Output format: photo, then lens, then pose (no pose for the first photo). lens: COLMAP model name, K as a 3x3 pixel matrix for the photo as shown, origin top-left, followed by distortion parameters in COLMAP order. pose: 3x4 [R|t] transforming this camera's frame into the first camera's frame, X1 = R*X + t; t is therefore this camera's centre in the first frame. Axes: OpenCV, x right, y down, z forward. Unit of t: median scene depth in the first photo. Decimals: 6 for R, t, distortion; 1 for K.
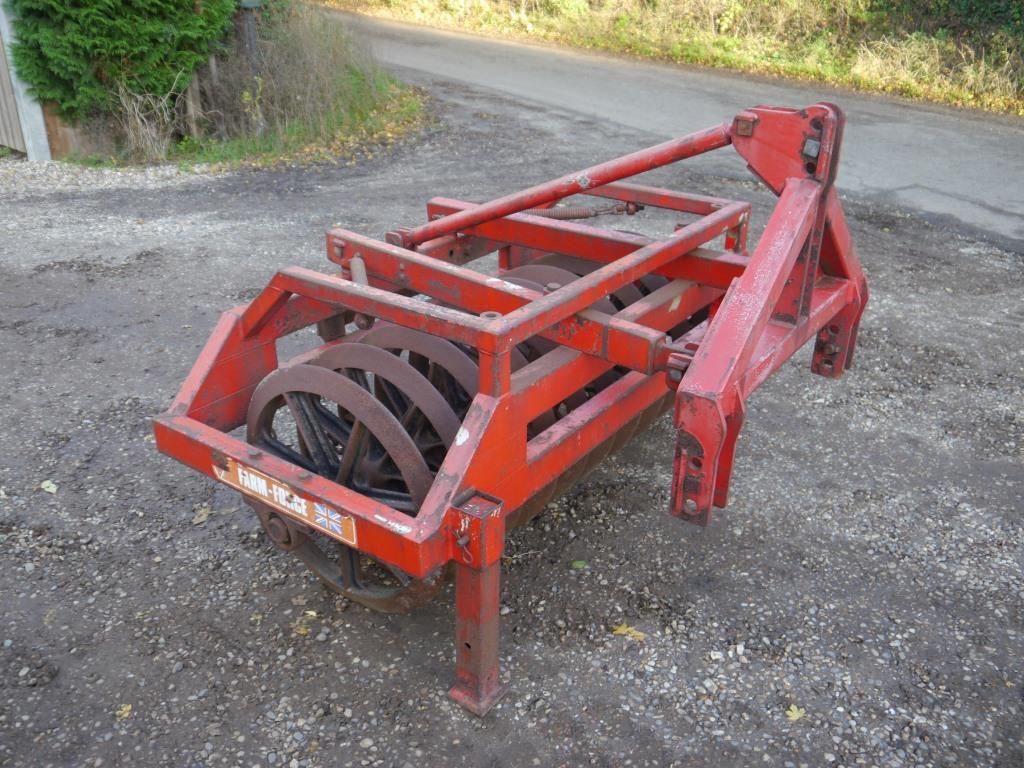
lens RADIAL K [[902.4, 0, 512.0], [0, 902.4, 384.0], [0, 0, 1]] dist [-0.016098, 0.005144]
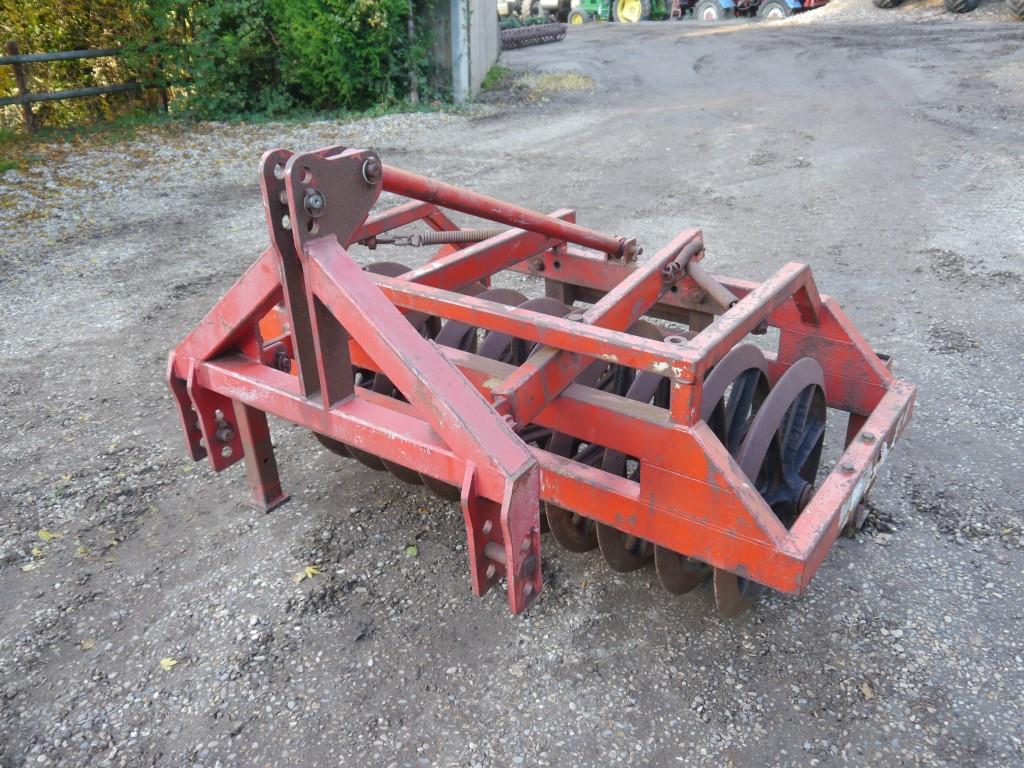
lens RADIAL K [[844.8, 0, 515.8], [0, 844.8, 386.6], [0, 0, 1]] dist [-0.039004, 0.019130]
pose [[0.000671, 0.450734, -0.892658, 0.441125], [-0.408203, 0.815023, 0.411227, -0.208897], [0.912891, 0.364109, 0.184537, 0.438169]]
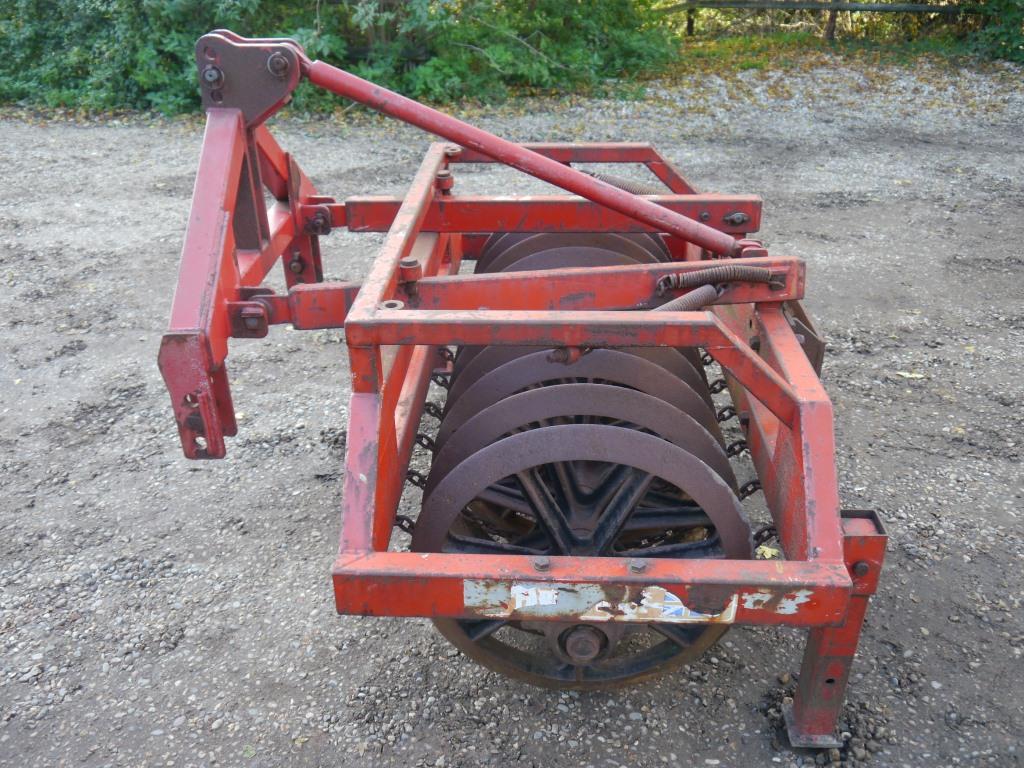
lens RADIAL K [[902.4, 0, 512.0], [0, 902.4, 384.0], [0, 0, 1]] dist [-0.016098, 0.005144]
pose [[-0.832160, 0.271297, -0.483640, 0.260678], [-0.236097, 0.615822, 0.751679, -0.356775], [0.501764, 0.739703, -0.448410, 0.750474]]
